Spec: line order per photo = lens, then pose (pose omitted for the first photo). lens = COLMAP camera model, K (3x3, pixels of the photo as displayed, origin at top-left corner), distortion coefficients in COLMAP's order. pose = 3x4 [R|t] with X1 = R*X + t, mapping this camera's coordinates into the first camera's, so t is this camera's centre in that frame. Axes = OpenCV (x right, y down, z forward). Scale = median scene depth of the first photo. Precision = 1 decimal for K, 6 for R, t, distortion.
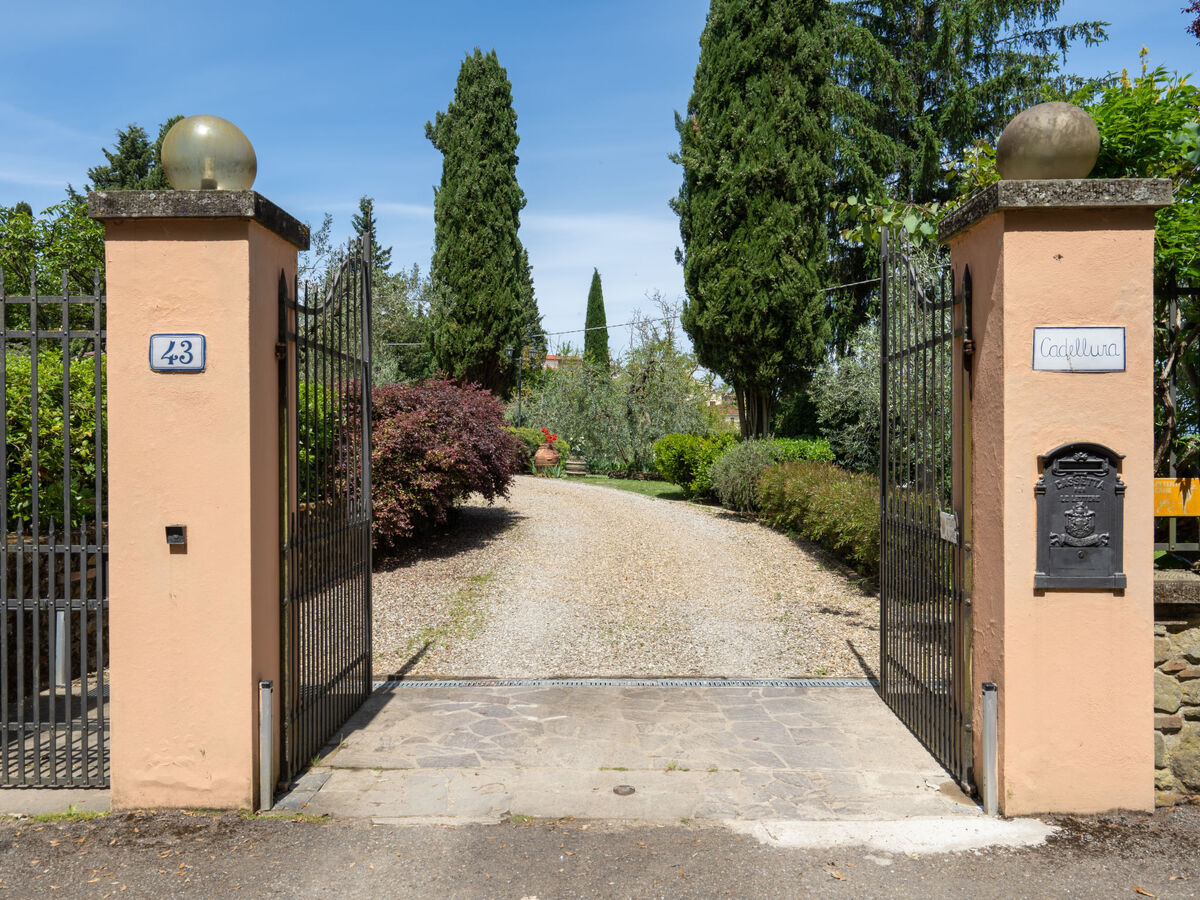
lens RADIAL K [[783.0, 0, 600.0], [0, 783.0, 450.0], [0, 0, 1]] dist [-0.000037, 0.000562]
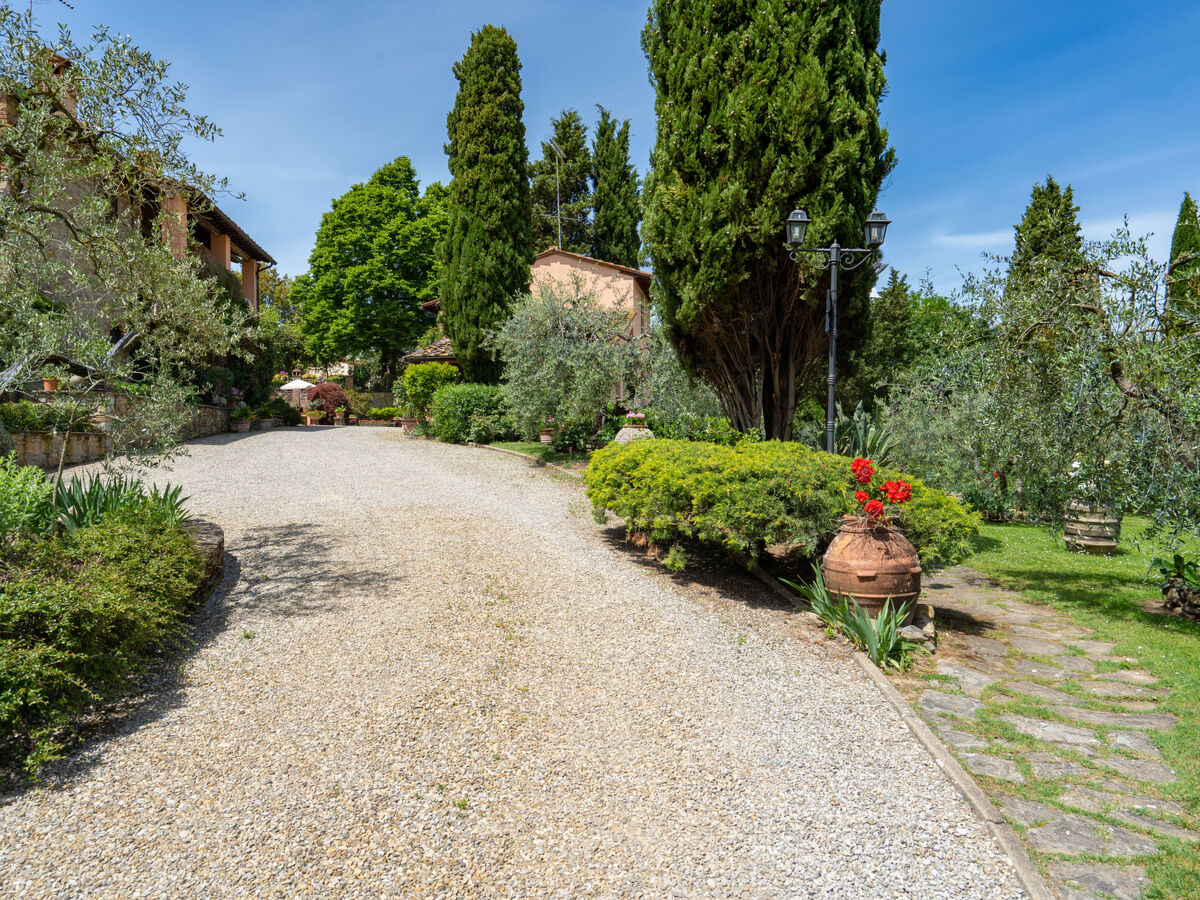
lens RADIAL K [[783.0, 0, 600.0], [0, 783.0, 450.0], [0, 0, 1]] dist [-0.000037, 0.000562]
pose [[0.794048, 0.009137, -0.607787, 0.023746], [-0.008535, 0.999956, 0.003882, -0.028971], [0.607796, 0.002105, 0.794091, 0.659781]]
